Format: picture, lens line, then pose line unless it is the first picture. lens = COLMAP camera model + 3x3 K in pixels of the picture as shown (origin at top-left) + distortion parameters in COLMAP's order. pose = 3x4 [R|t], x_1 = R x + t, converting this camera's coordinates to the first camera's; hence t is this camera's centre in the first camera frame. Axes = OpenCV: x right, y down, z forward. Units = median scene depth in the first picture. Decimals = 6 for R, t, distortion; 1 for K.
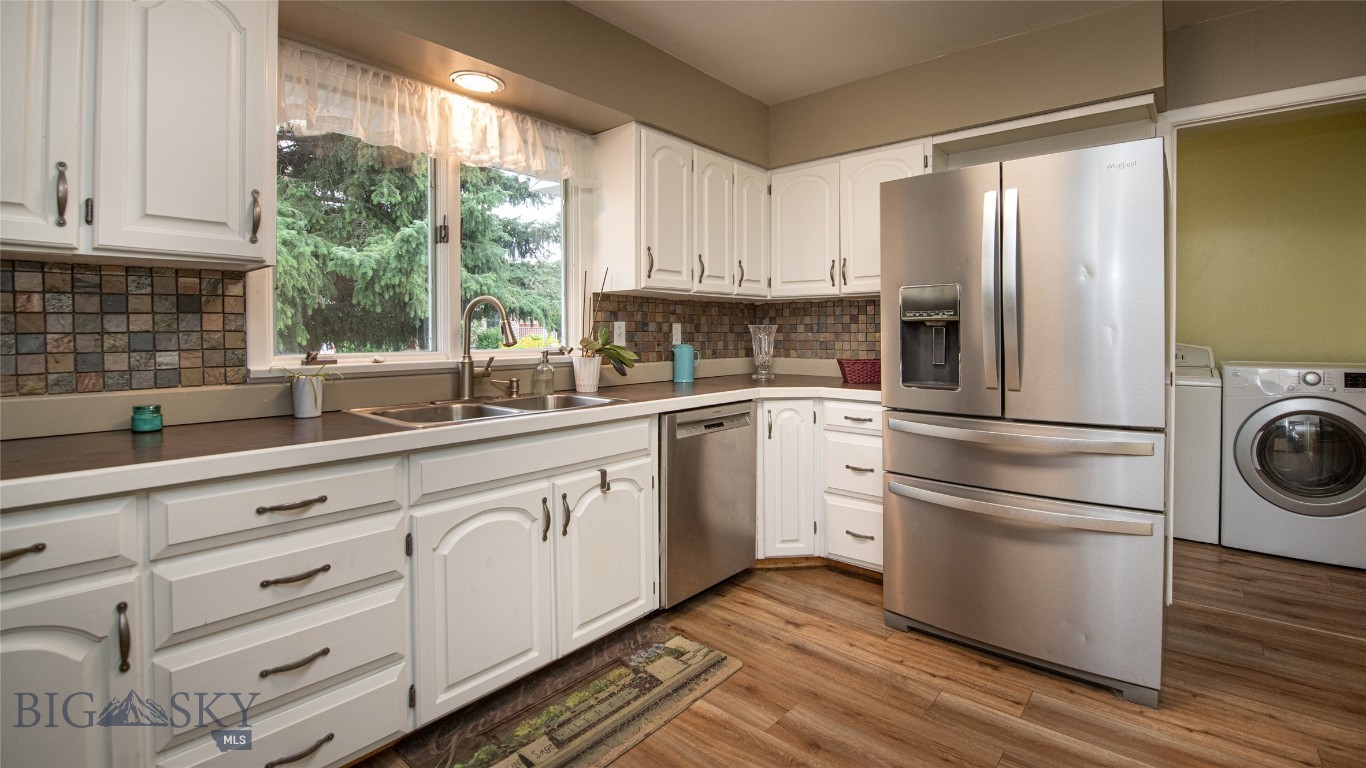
lens RADIAL K [[585.0, 0, 744.4], [0, 585.0, 346.5], [0, 0, 1]] dist [-0.020259, -0.000334]
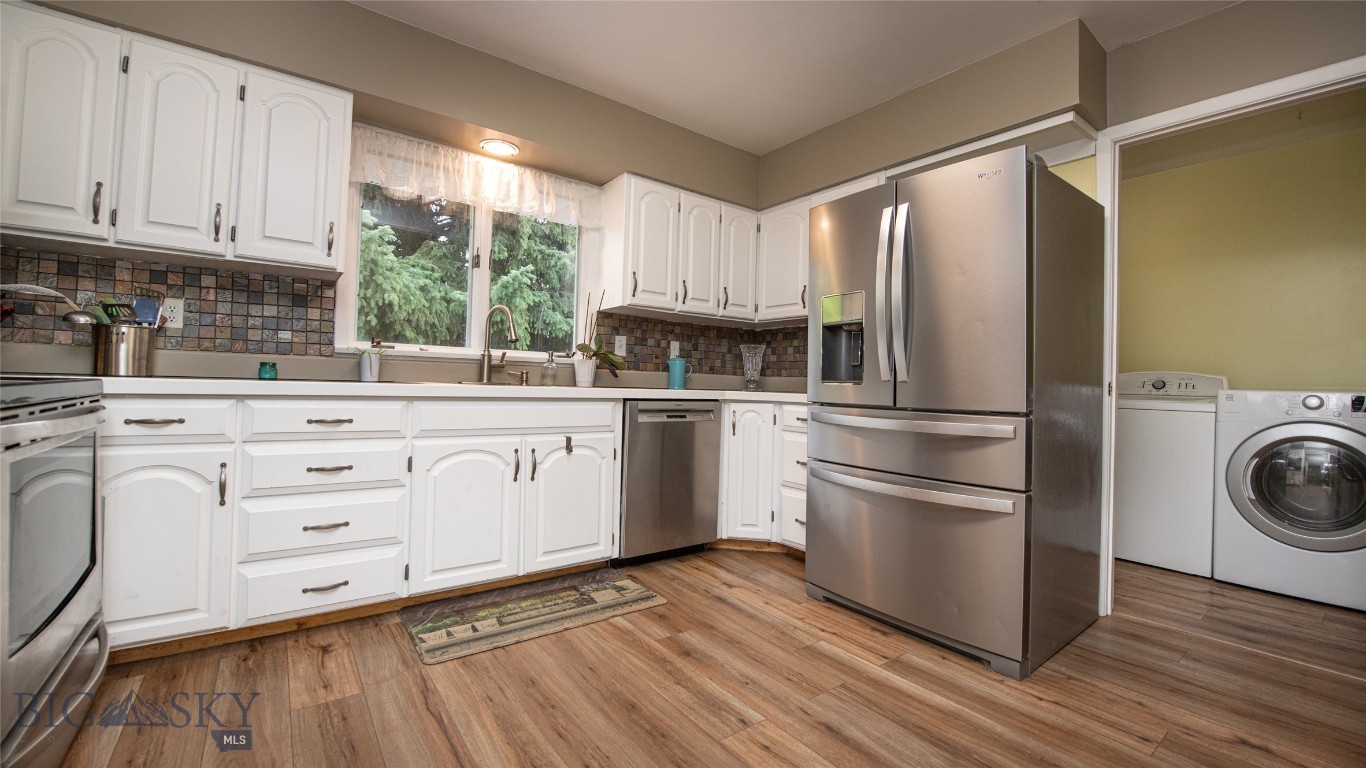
lens RADIAL K [[542.1, 0, 701.9], [0, 542.1, 382.8], [0, 0, 1]] dist [-0.018784, -0.000166]
pose [[0.971254, 0.026962, -0.236513, 0.304739], [-0.033351, 0.999178, -0.023057, 0.103894], [0.235697, 0.030283, 0.971355, -0.092292]]
